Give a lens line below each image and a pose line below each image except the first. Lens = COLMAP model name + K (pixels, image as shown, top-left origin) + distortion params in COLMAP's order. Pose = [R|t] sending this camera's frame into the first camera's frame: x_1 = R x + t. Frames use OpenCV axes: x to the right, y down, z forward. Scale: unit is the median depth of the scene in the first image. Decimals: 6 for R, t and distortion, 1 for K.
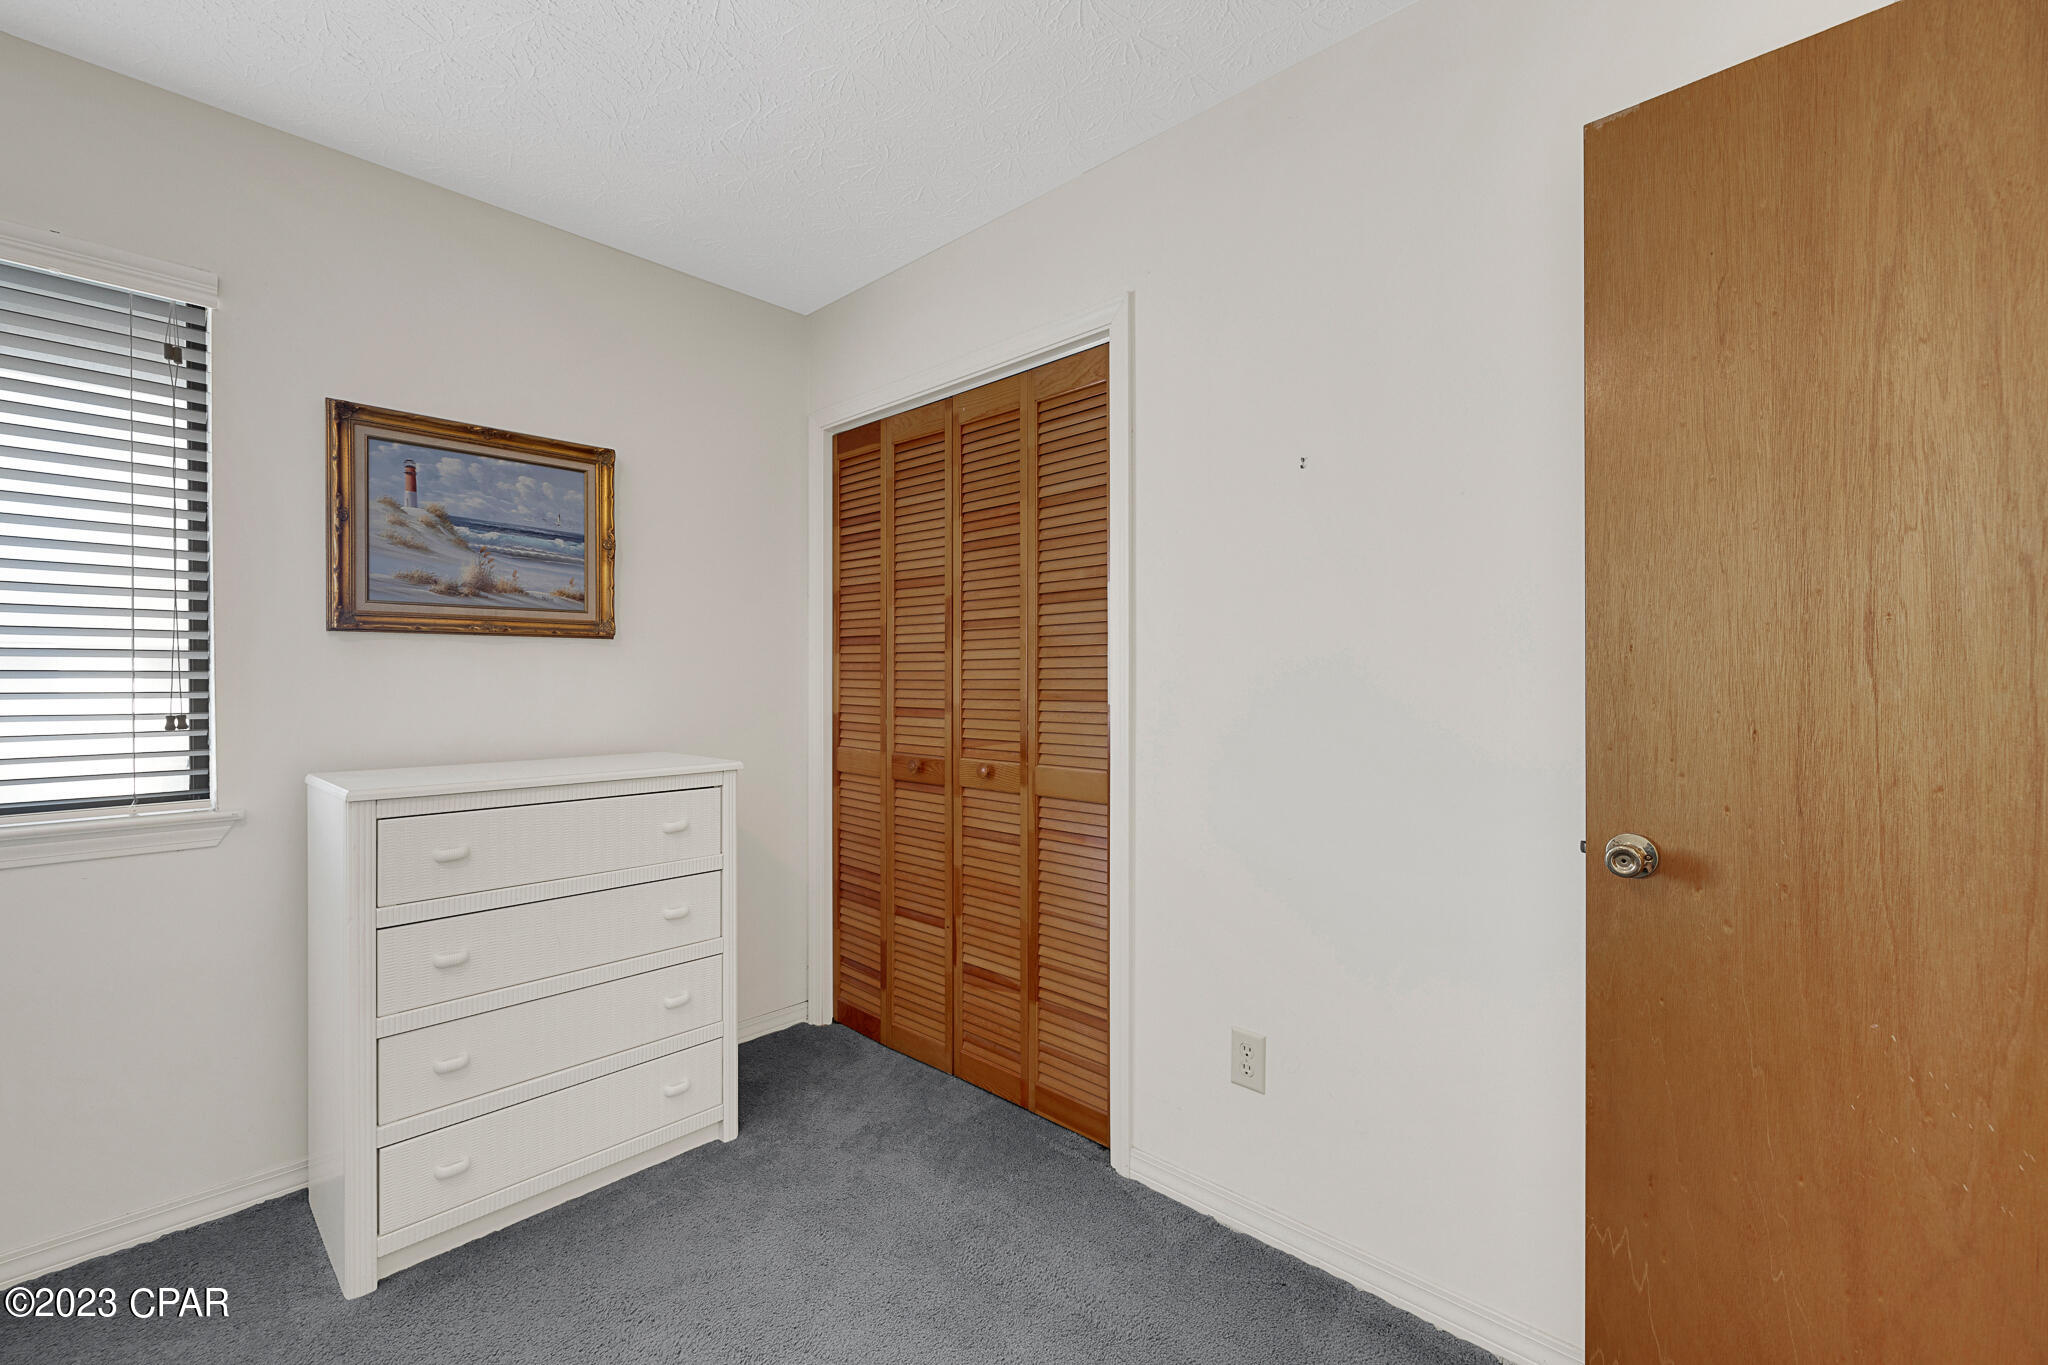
lens RADIAL K [[871.7, 0, 1014.5], [0, 871.7, 683.8], [0, 0, 1]] dist [-0.000732, -0.000424]
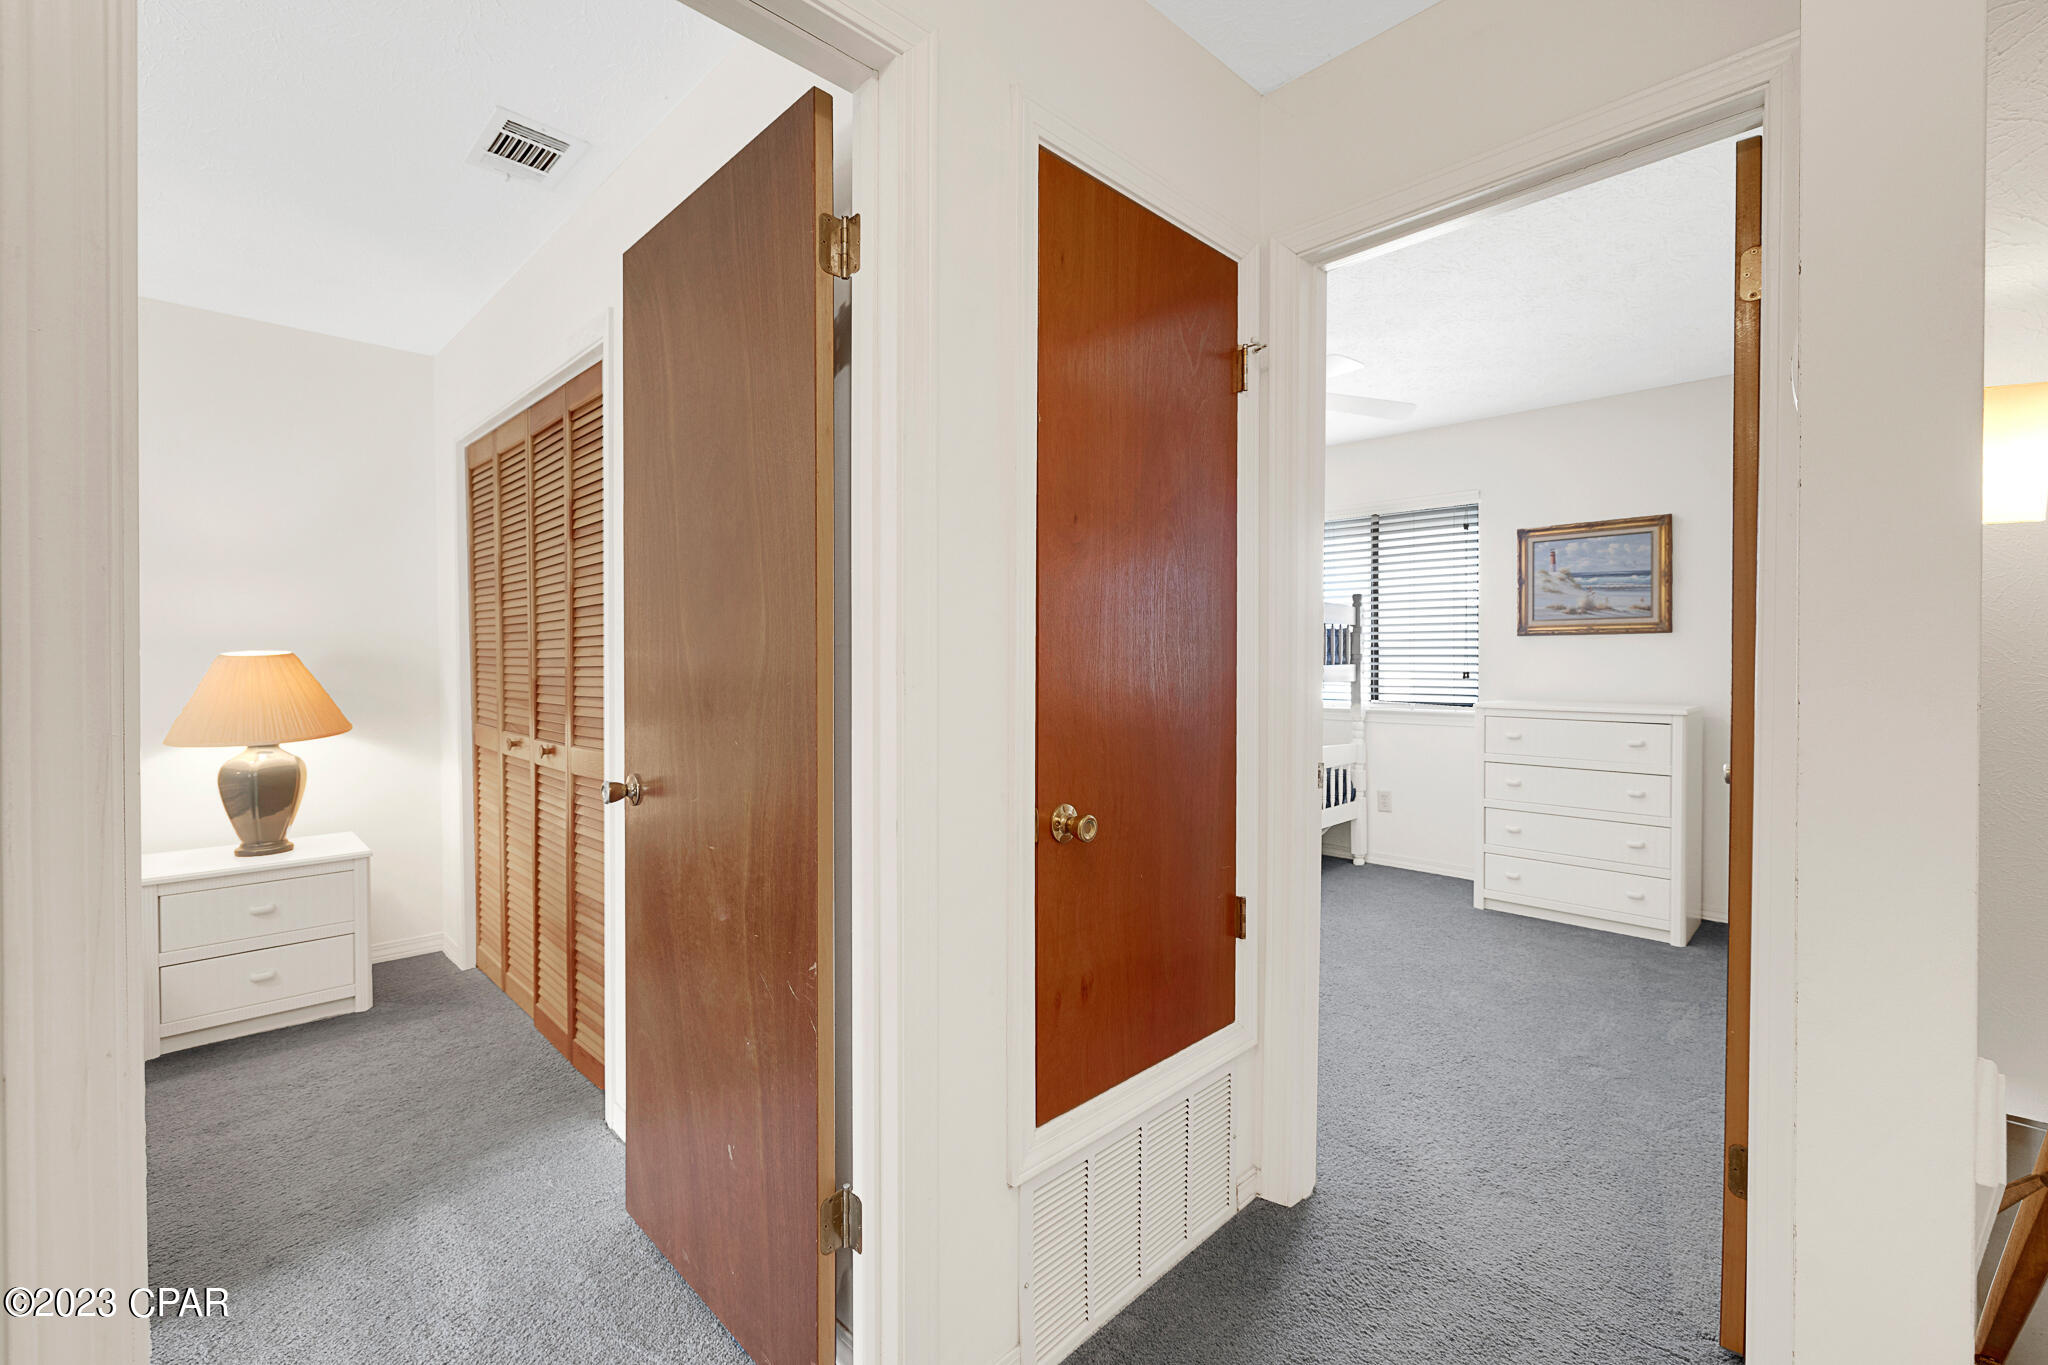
lens RADIAL K [[871.7, 0, 1014.5], [0, 871.7, 683.8], [0, 0, 1]] dist [-0.000732, -0.000424]
pose [[-0.039317, 0.025477, -0.998902, 1.315941], [-0.005424, 0.999655, 0.025710, 0.008919], [0.999212, 0.006428, -0.039165, -0.151534]]
